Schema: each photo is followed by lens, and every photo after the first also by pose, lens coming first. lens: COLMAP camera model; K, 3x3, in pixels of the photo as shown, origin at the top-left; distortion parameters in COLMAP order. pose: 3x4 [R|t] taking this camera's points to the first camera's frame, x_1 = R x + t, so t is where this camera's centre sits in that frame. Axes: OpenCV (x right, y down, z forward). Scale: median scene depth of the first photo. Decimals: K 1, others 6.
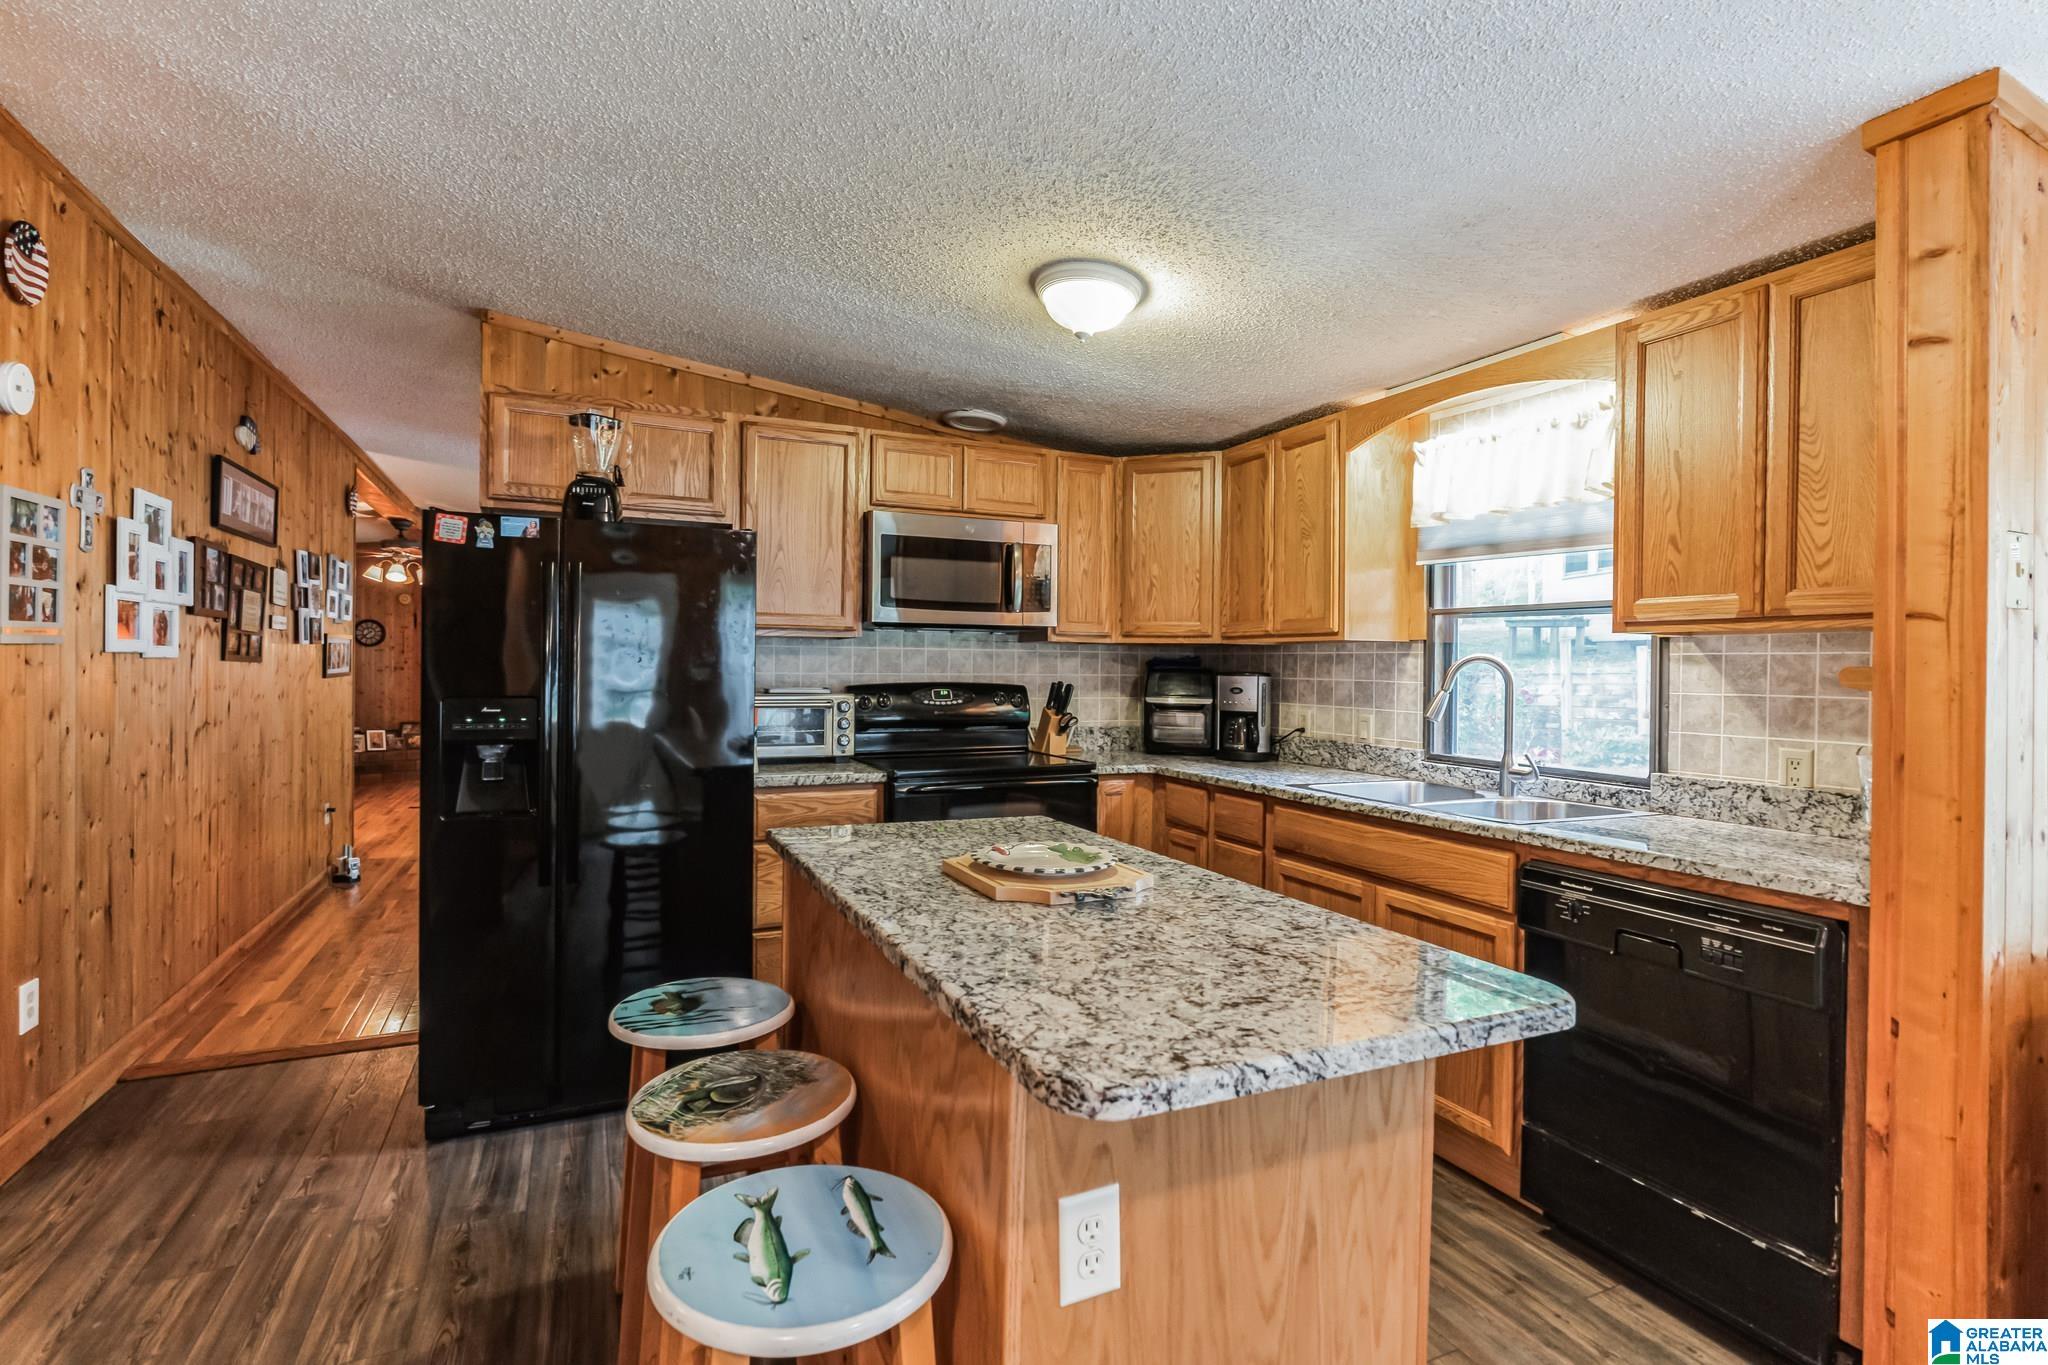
lens RADIAL K [[969.5, 0, 1005.9], [0, 969.5, 672.1], [0, 0, 1]] dist [-0.013605, 0.005613]
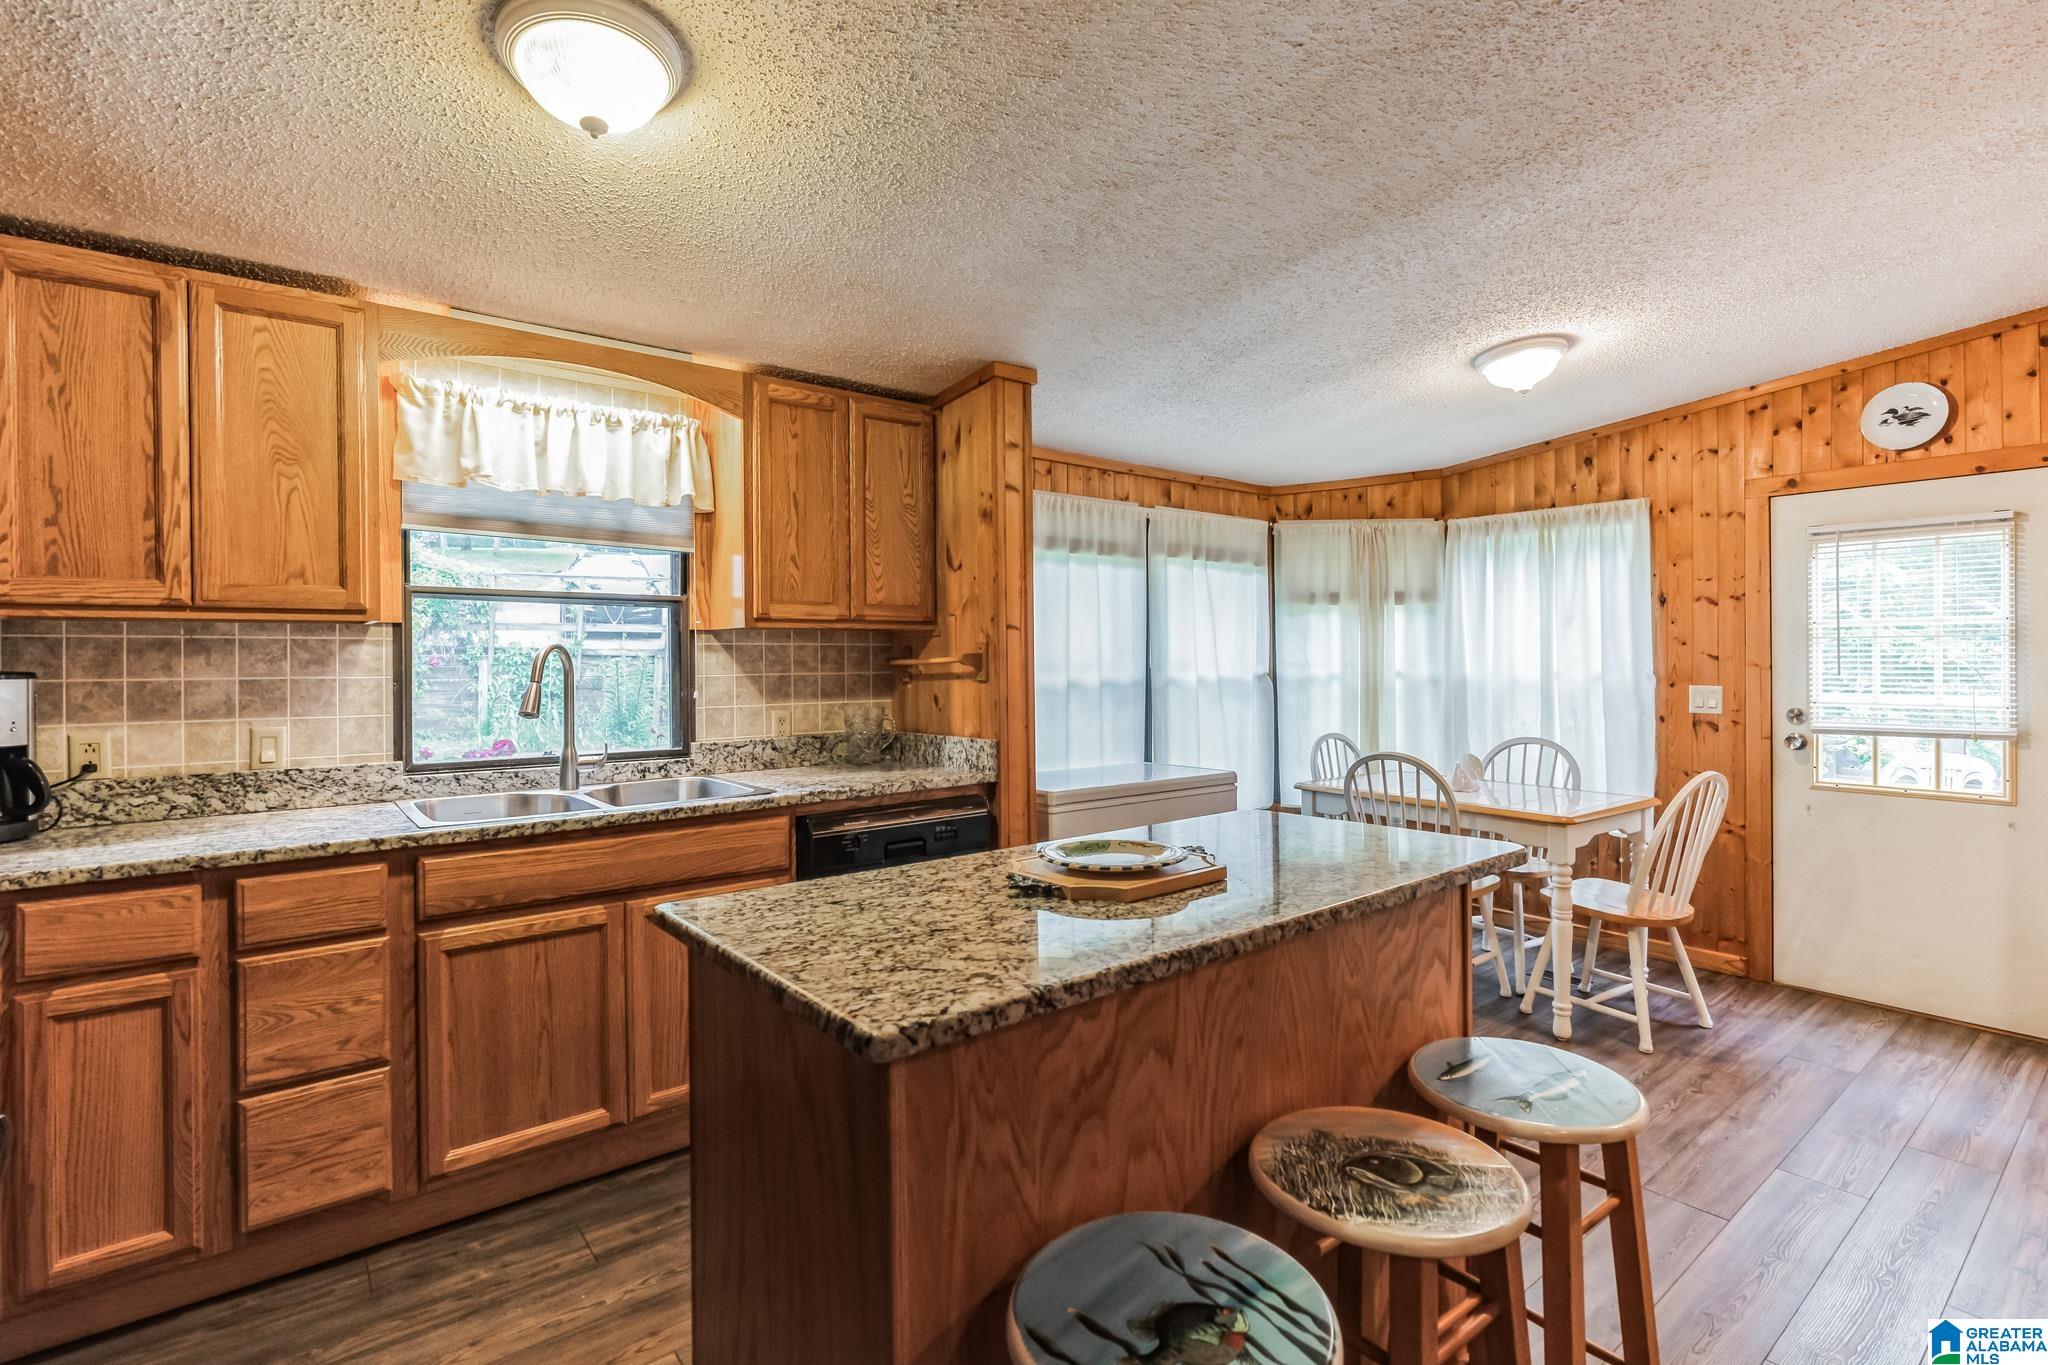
lens RADIAL K [[969.5, 0, 1033.5], [0, 969.5, 657.2], [0, 0, 1]] dist [-0.013605, 0.005613]
pose [[-0.261929, -0.010906, 0.965025, -0.580092], [0.009215, 0.999862, 0.013801, -0.014128], [-0.965043, 0.012507, -0.261793, 0.876239]]
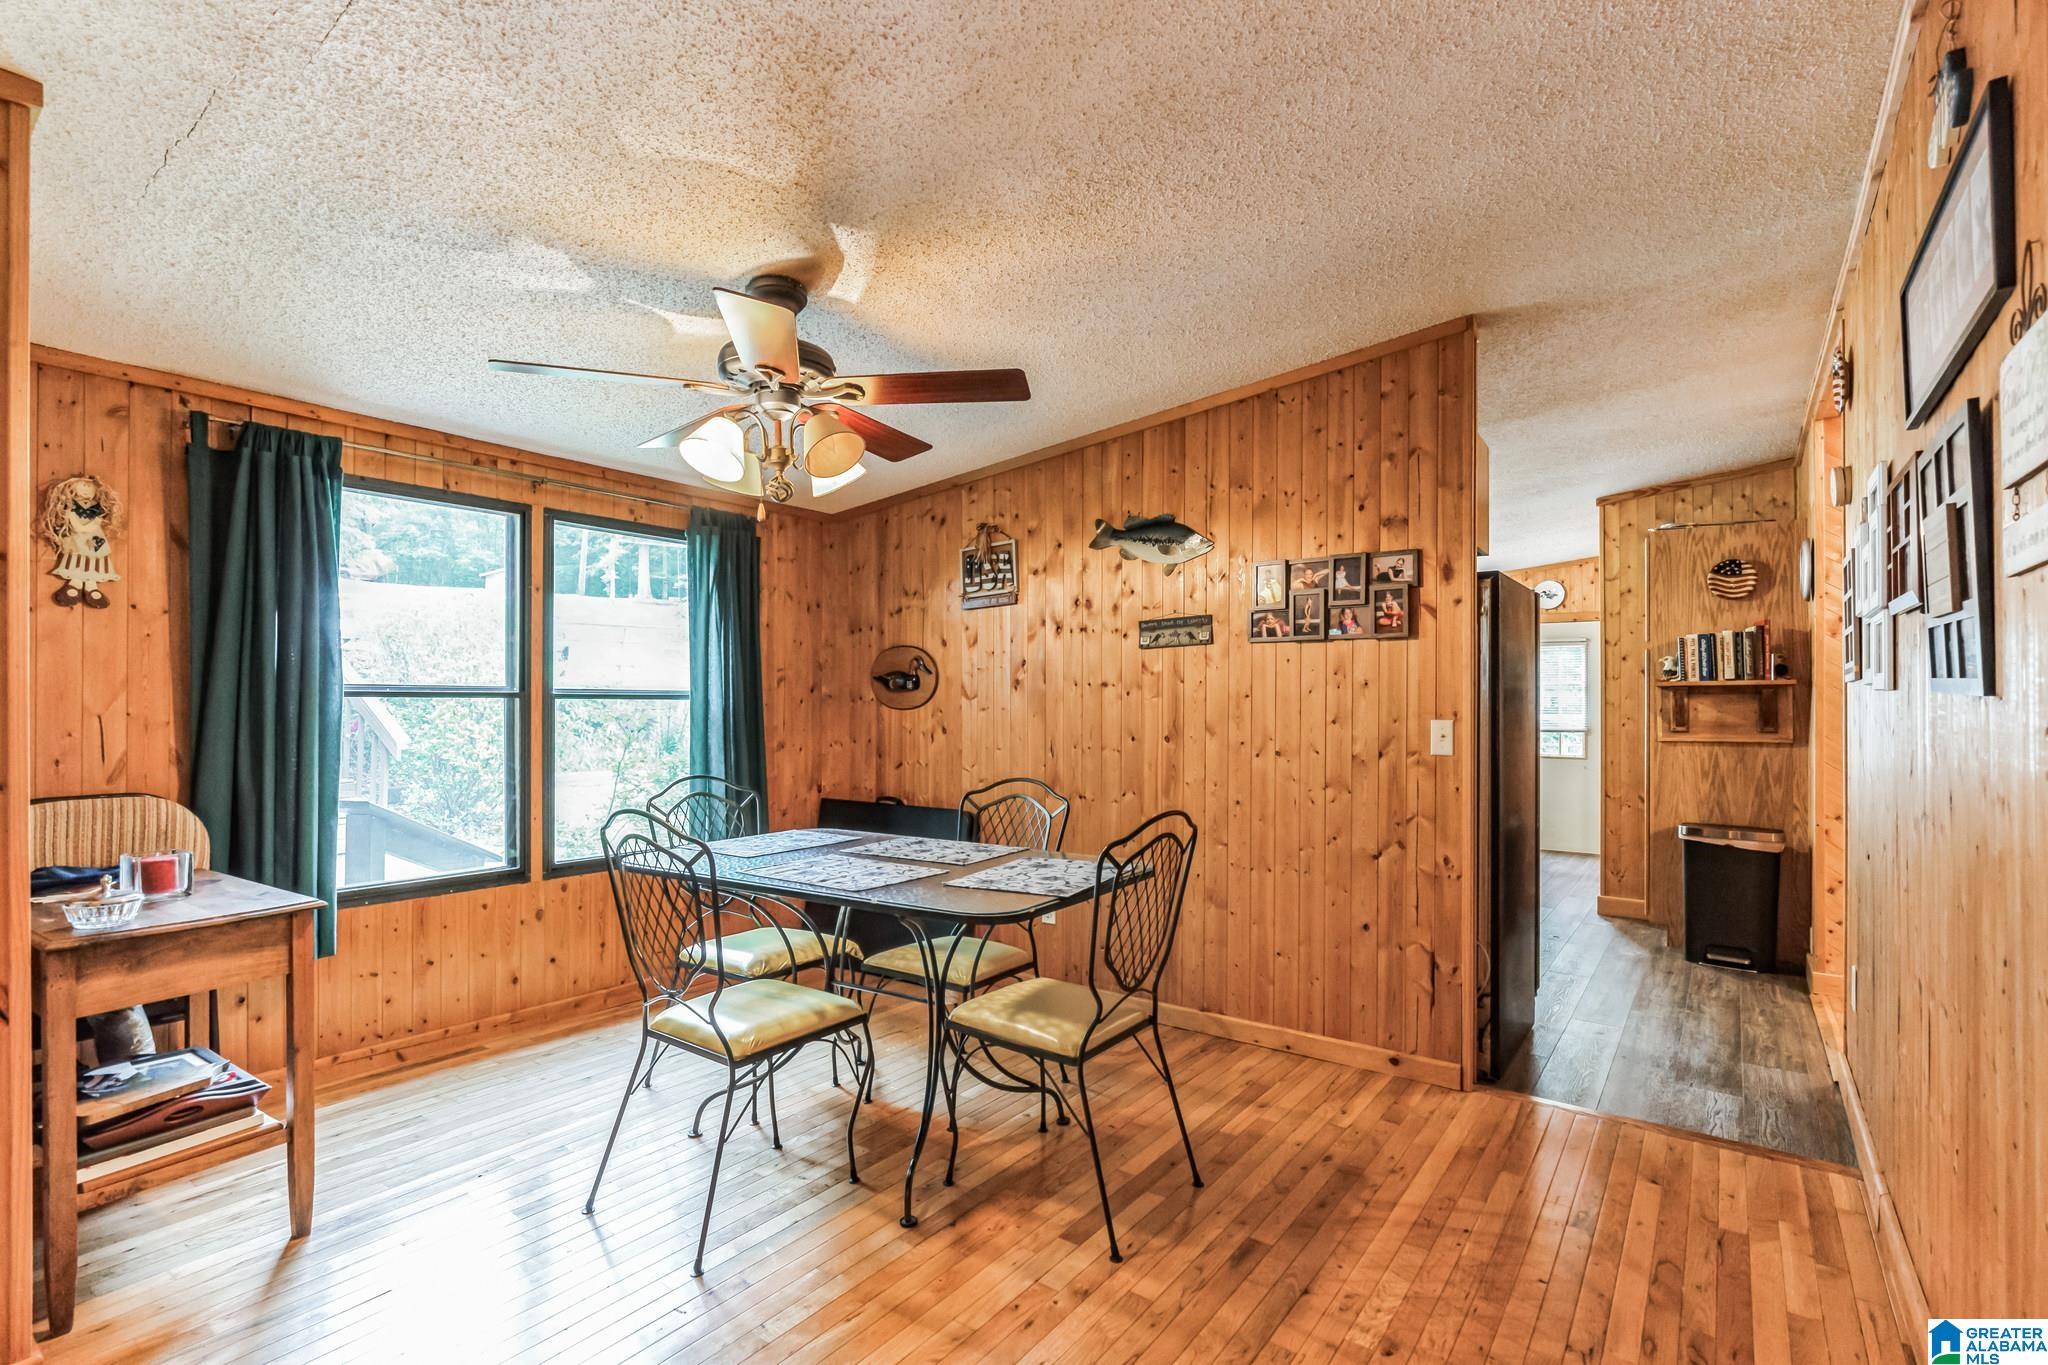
lens RADIAL K [[969.5, 0, 1015.6], [0, 969.5, 691.6], [0, 0, 1]] dist [-0.013605, 0.005613]
pose [[-0.502639, -0.003846, 0.864488, -1.403045], [-0.000242, 0.999991, 0.004307, -0.020970], [-0.864497, 0.001956, -0.502635, 2.351311]]
